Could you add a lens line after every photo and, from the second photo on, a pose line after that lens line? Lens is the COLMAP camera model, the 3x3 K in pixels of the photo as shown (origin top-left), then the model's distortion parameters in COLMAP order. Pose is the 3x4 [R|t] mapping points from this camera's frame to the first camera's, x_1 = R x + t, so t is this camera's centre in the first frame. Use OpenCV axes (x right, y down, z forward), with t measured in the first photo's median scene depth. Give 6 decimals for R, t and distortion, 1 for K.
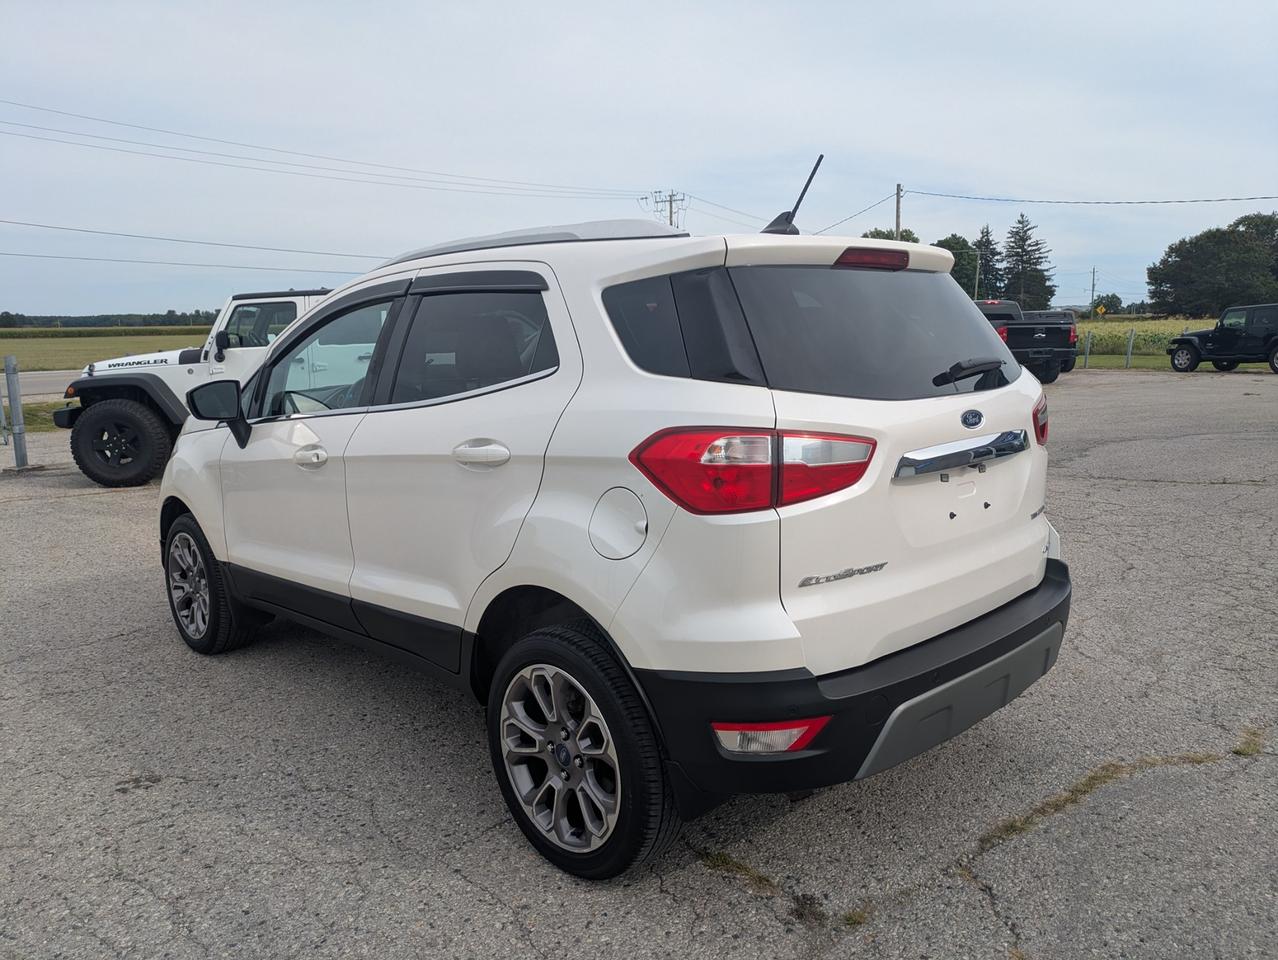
lens RADIAL K [[948.8, 0, 639.0], [0, 948.8, 480.0], [0, 0, 1]] dist [0.006102, 0.000206]
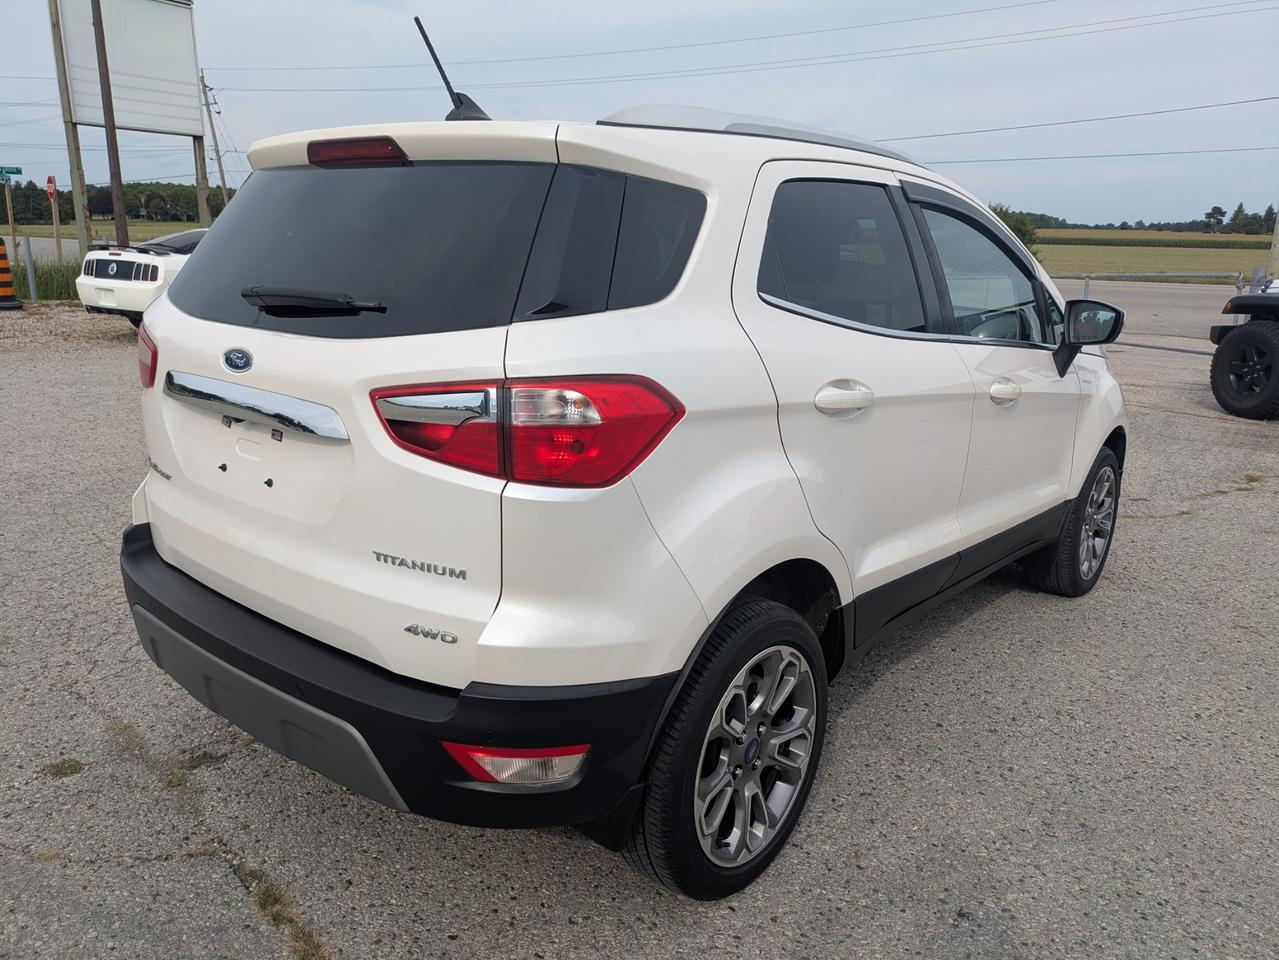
lens RADIAL K [[945.4, 0, 628.6], [0, 945.4, 480.2], [0, 0, 1]] dist [0.028682, -0.026563]
pose [[0.117485, 0.273307, -0.954726, 0.119671], [-0.185470, 0.950506, 0.249275, -0.023176], [0.975601, 0.147787, 0.162361, 0.123248]]
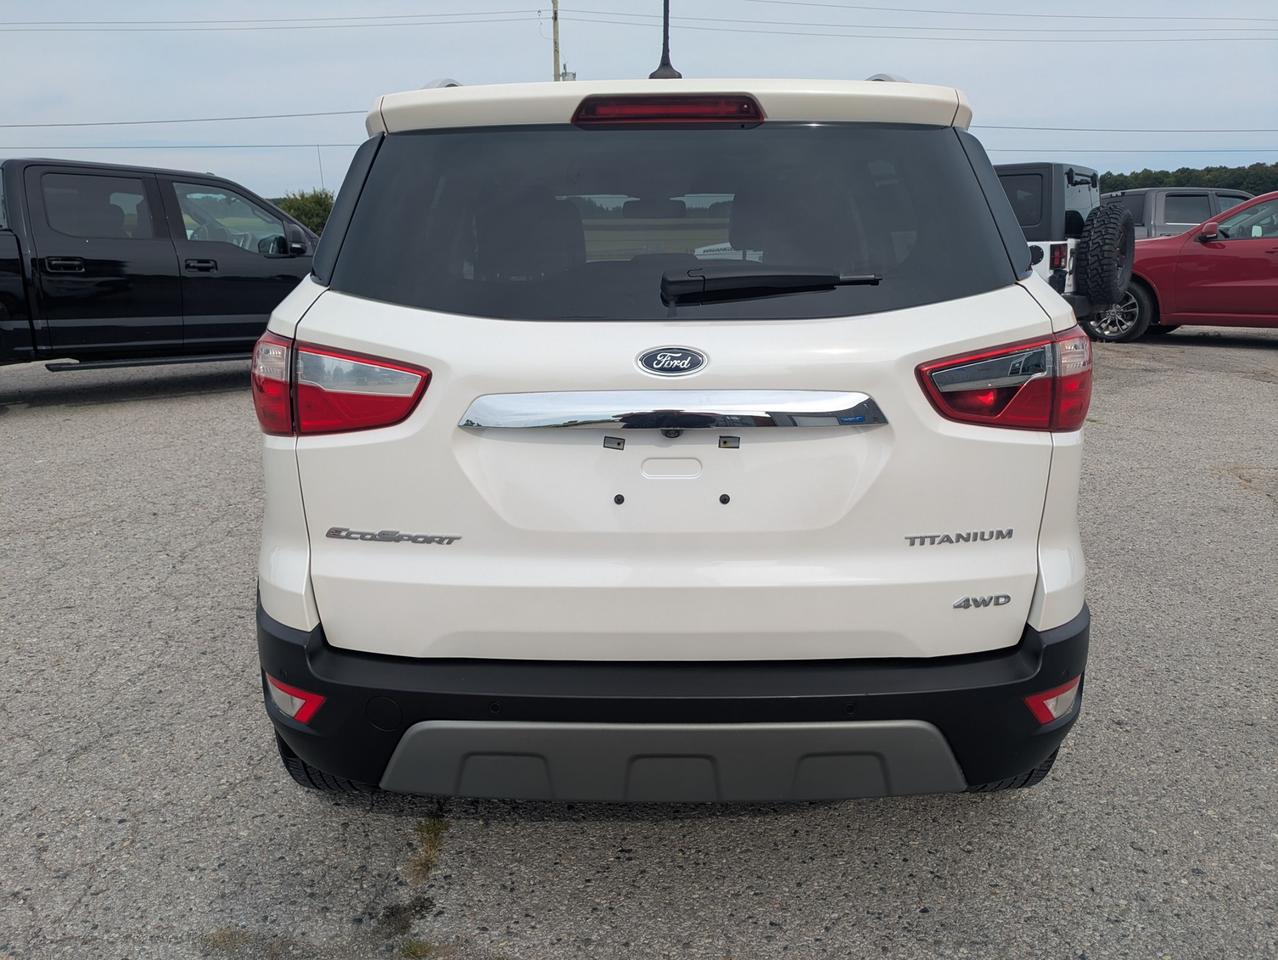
lens RADIAL K [[948.6, 0, 613.4], [0, 948.6, 479.9], [0, 0, 1]] dist [0.049483, -0.071383]
pose [[0.711773, 0.196113, -0.674477, 0.079522], [-0.118816, 0.980011, 0.159565, -0.008590], [0.692287, -0.033435, 0.720847, 0.051503]]
